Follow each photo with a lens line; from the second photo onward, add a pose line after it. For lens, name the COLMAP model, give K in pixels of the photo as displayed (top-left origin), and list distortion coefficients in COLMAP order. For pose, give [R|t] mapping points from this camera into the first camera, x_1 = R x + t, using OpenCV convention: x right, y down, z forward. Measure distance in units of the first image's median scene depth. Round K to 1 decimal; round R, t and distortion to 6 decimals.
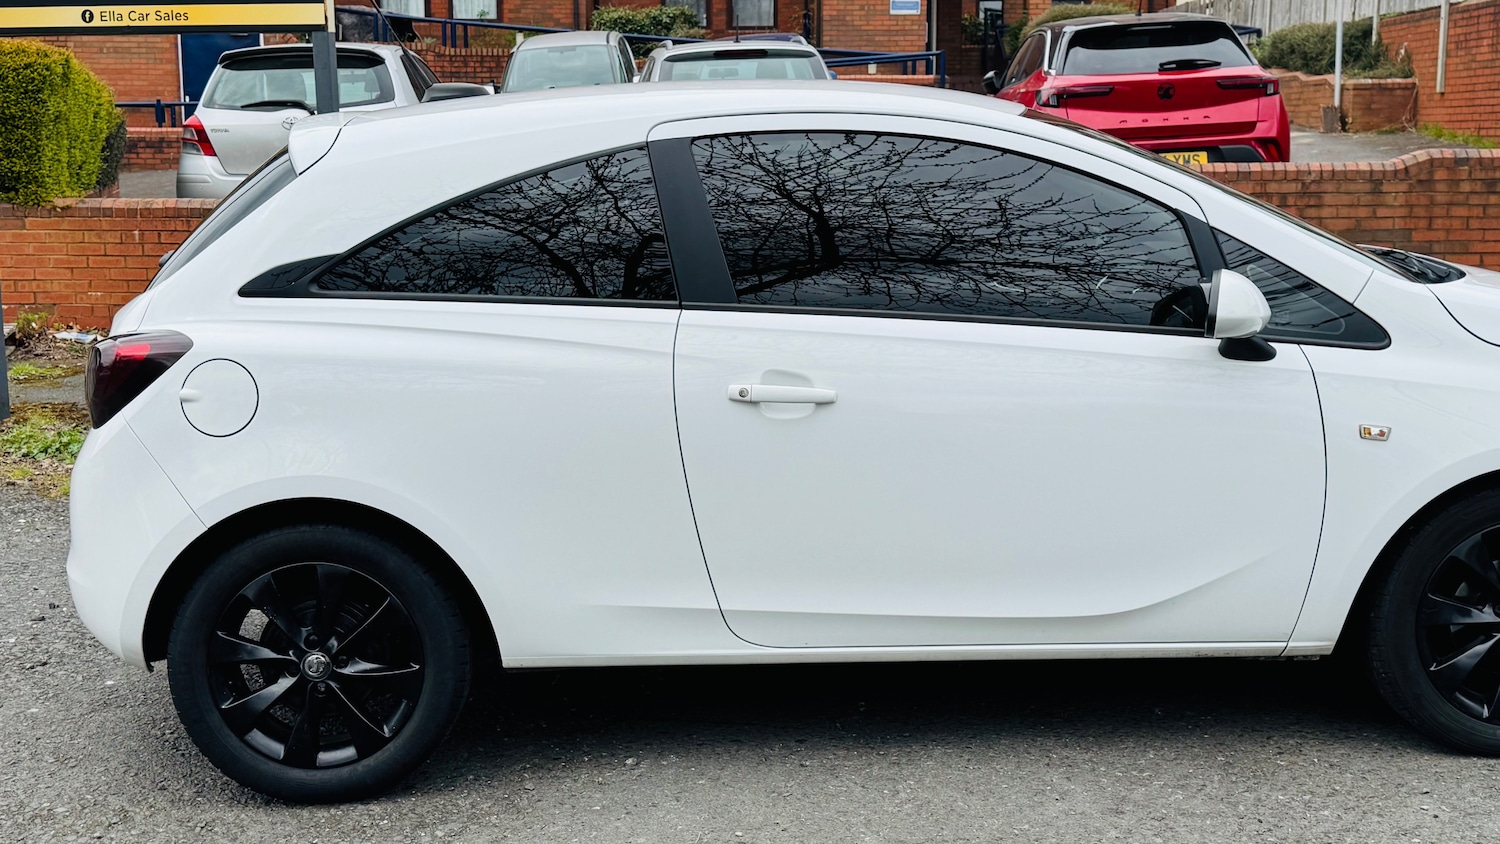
lens RADIAL K [[1928.5, 0, 752.5], [0, 1928.5, 427.6], [0, 0, 1]] dist [0.203450, -0.448260]
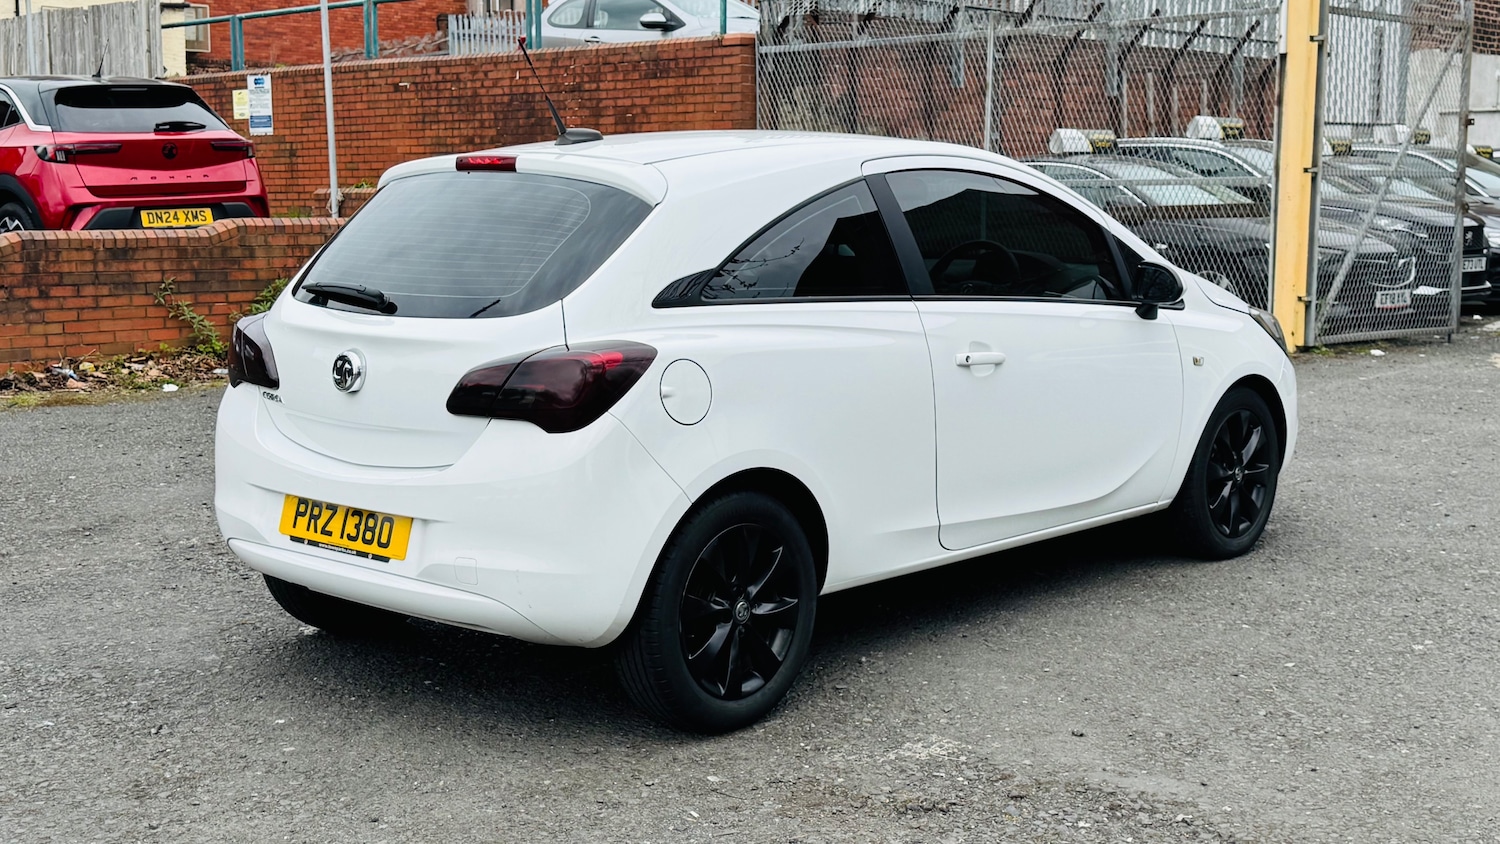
lens RADIAL K [[1928.5, 0, 752.5], [0, 1928.5, 427.6], [0, 0, 1]] dist [0.203450, -0.448260]
pose [[0.692608, -0.086144, 0.716151, -0.339727], [0.111922, 0.993653, 0.011281, -0.000739], [-0.712578, 0.072340, 0.697854, 0.049988]]
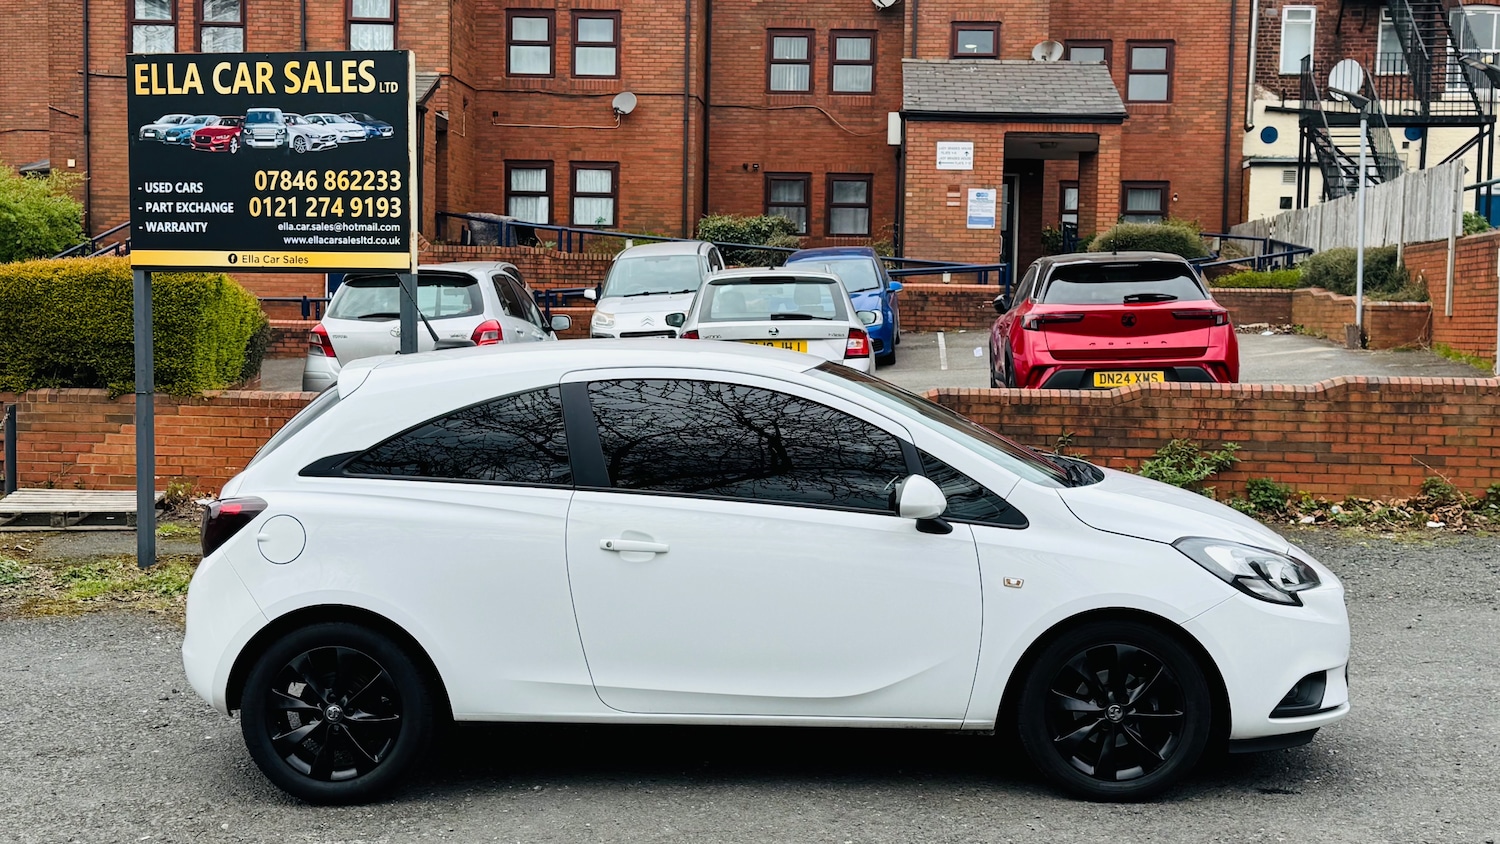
lens RADIAL K [[1928.5, 0, 752.5], [0, 1928.5, 427.6], [0, 0, 1]] dist [0.203450, -0.448260]
pose [[0.997294, 0.024311, -0.069378, 0.068034], [-0.030783, 0.995116, -0.093794, 0.009781], [0.066759, 0.095676, 0.993171, -0.175123]]
